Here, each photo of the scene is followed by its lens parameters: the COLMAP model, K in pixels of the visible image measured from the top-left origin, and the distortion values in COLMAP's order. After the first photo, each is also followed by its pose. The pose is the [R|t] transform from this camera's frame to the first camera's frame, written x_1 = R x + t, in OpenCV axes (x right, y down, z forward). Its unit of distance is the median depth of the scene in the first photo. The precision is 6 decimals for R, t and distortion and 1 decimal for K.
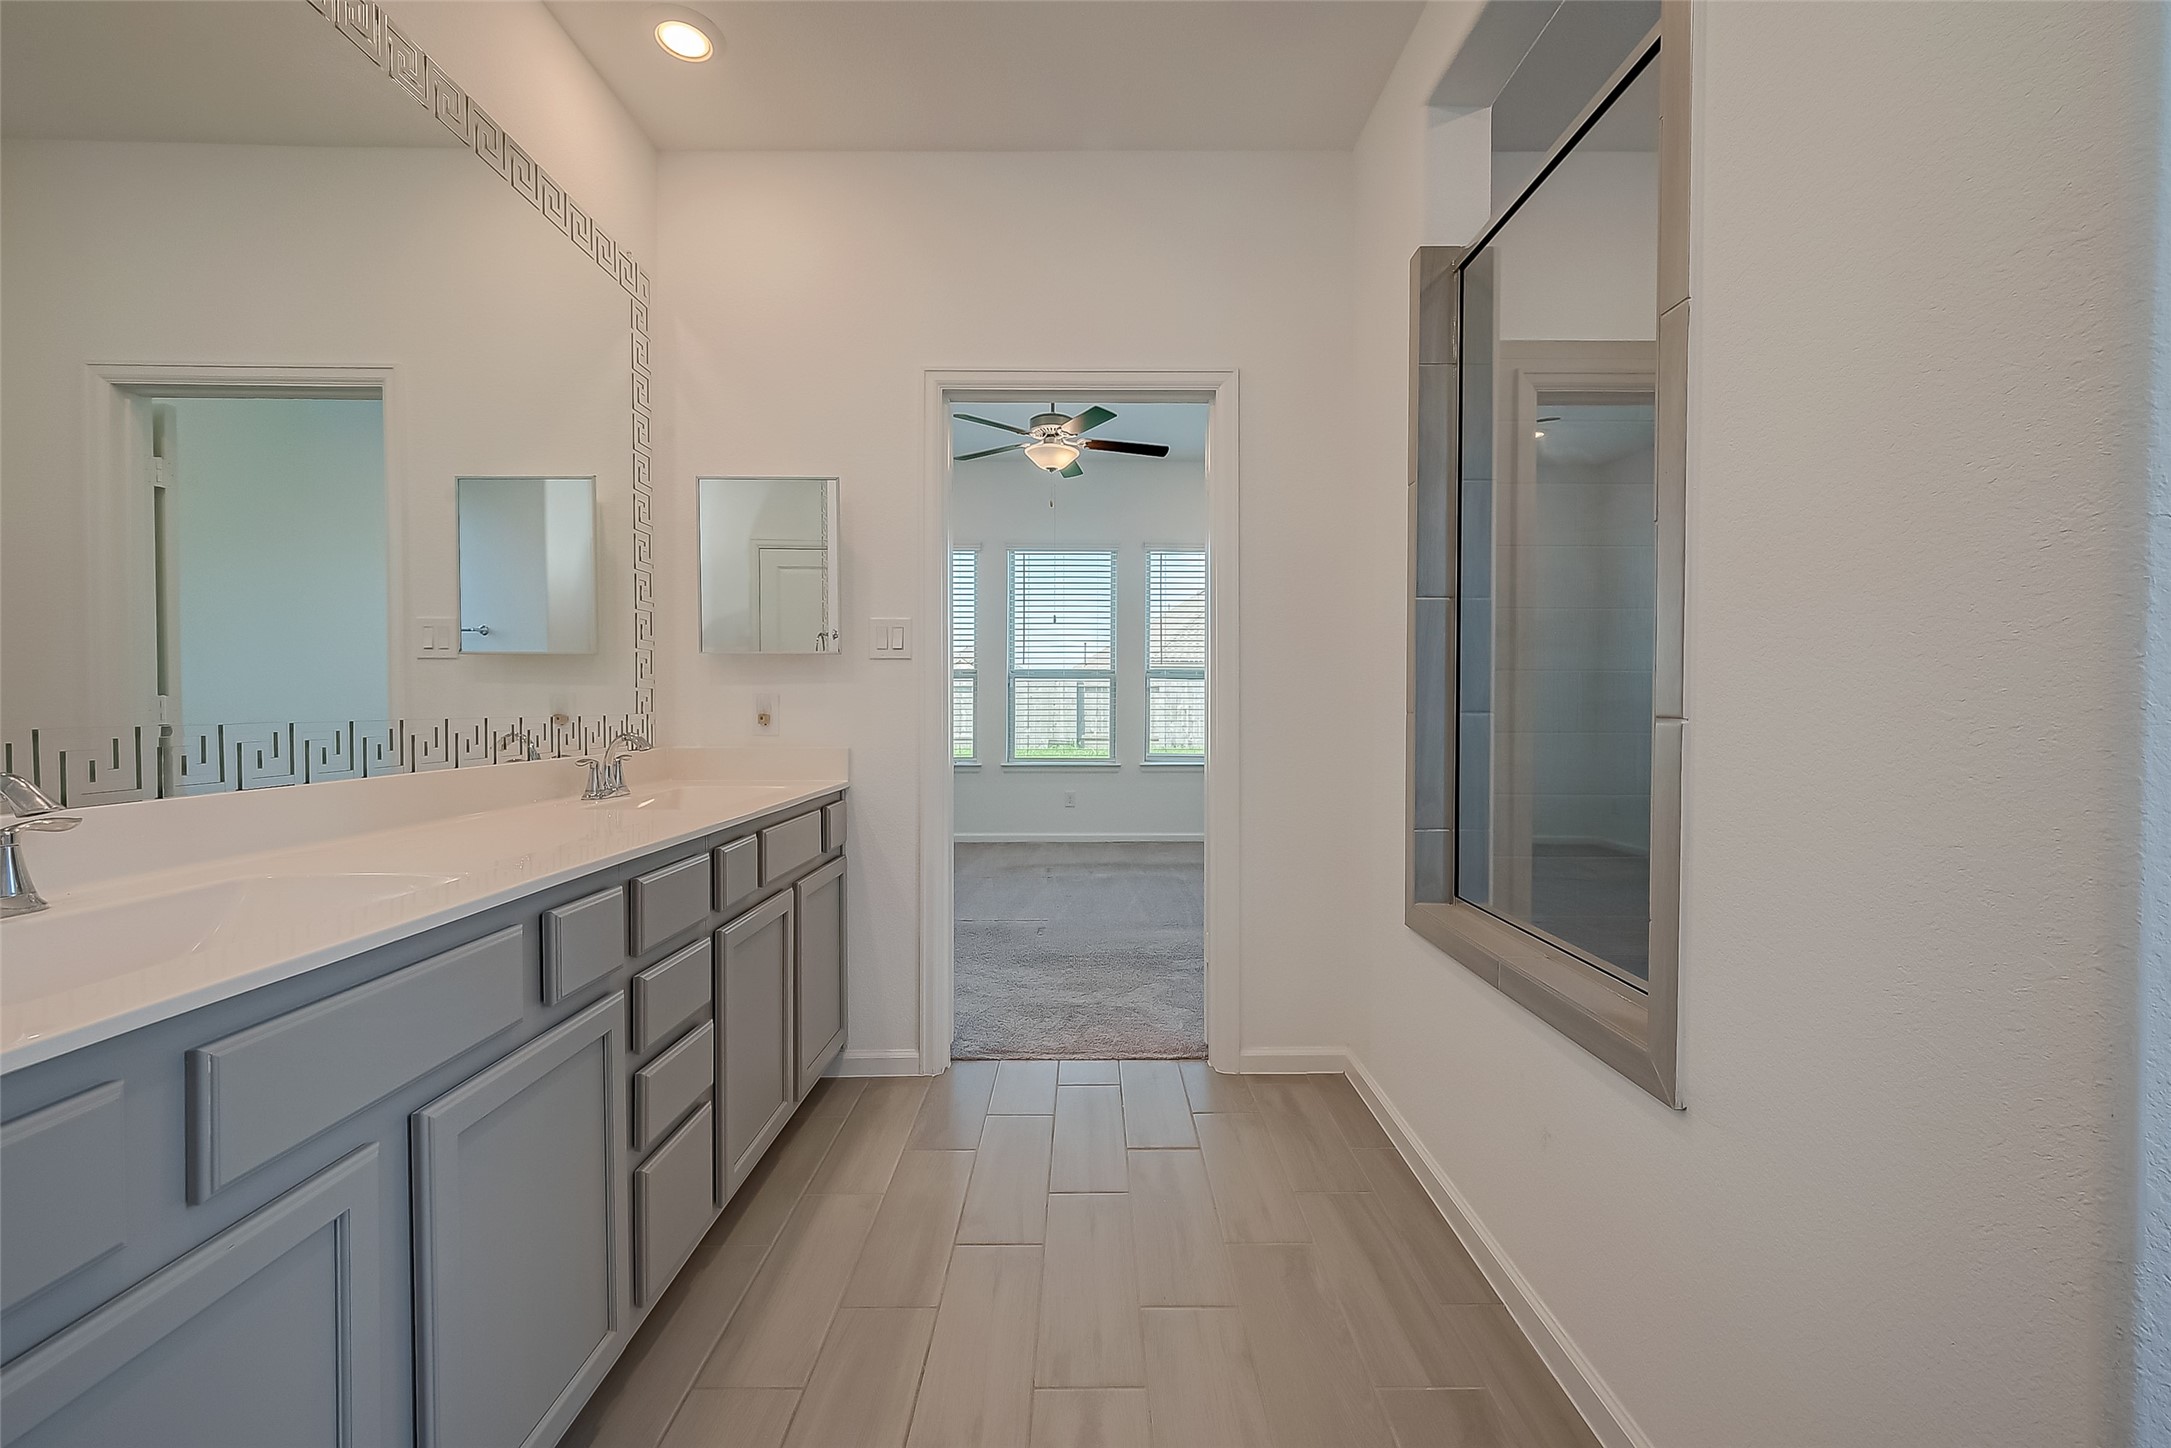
lens RADIAL K [[868.3, 0, 1109.0], [0, 868.3, 727.0], [0, 0, 1]] dist [0.004351, -0.000276]
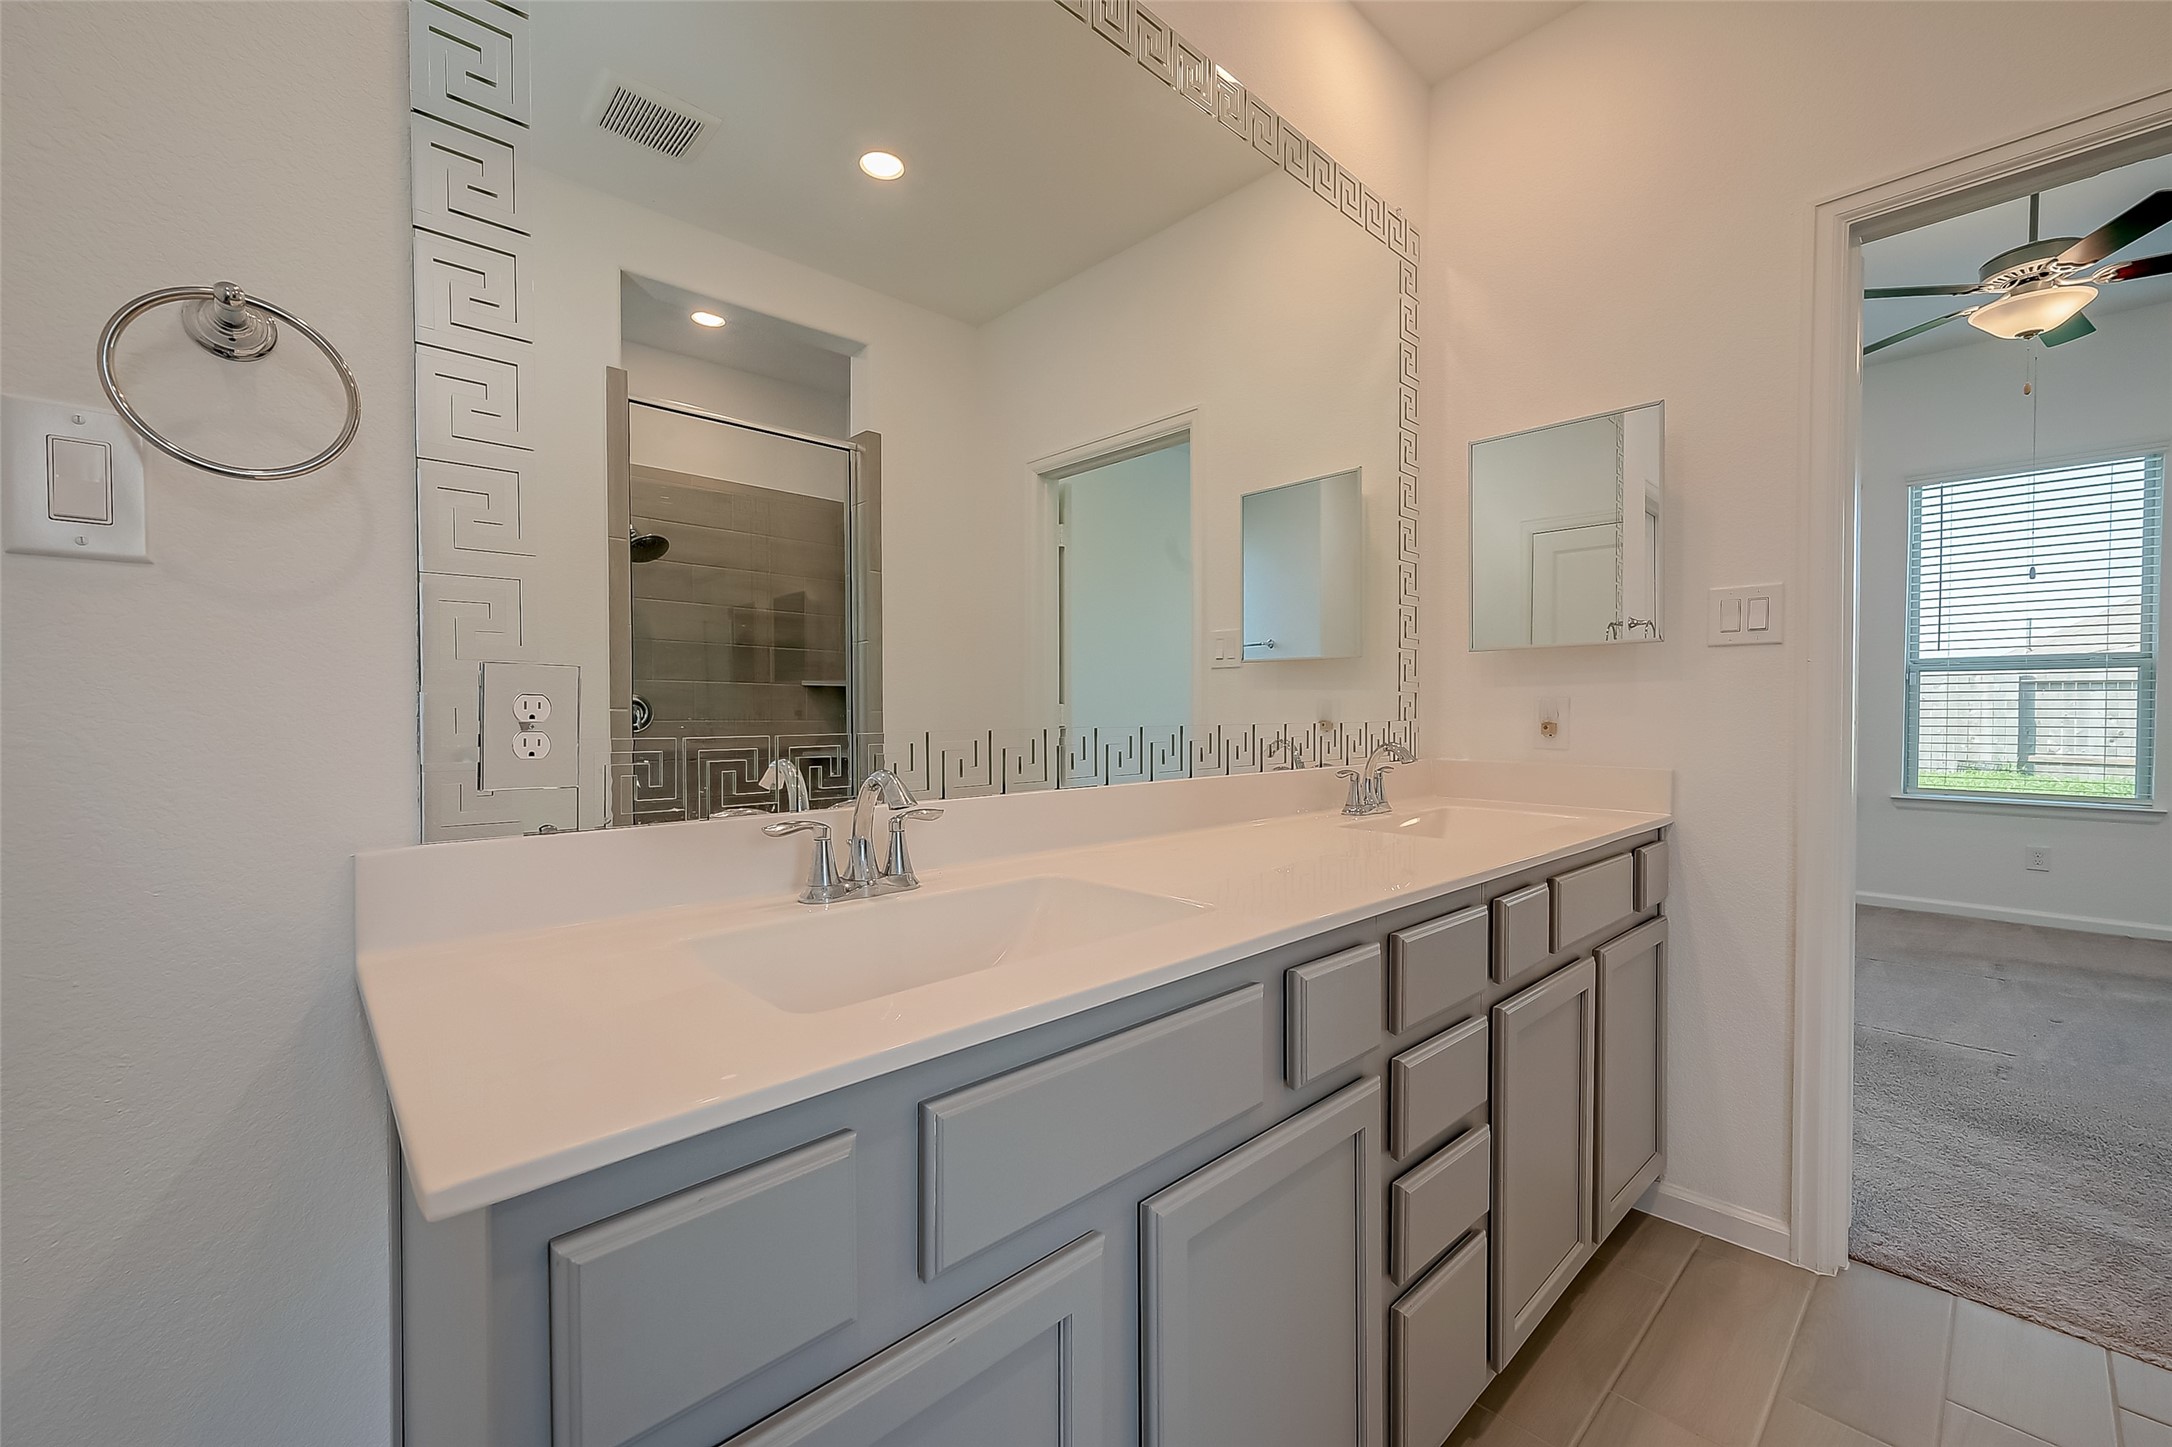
lens RADIAL K [[868.7, 0, 1061.6], [0, 868.7, 712.0], [0, 0, 1]] dist [0.004351, -0.000276]
pose [[0.647258, 0.000504, -0.762271, -0.090467], [-0.018705, 0.999709, -0.015221, -0.004436], [0.762041, 0.024111, 0.647079, 0.164468]]
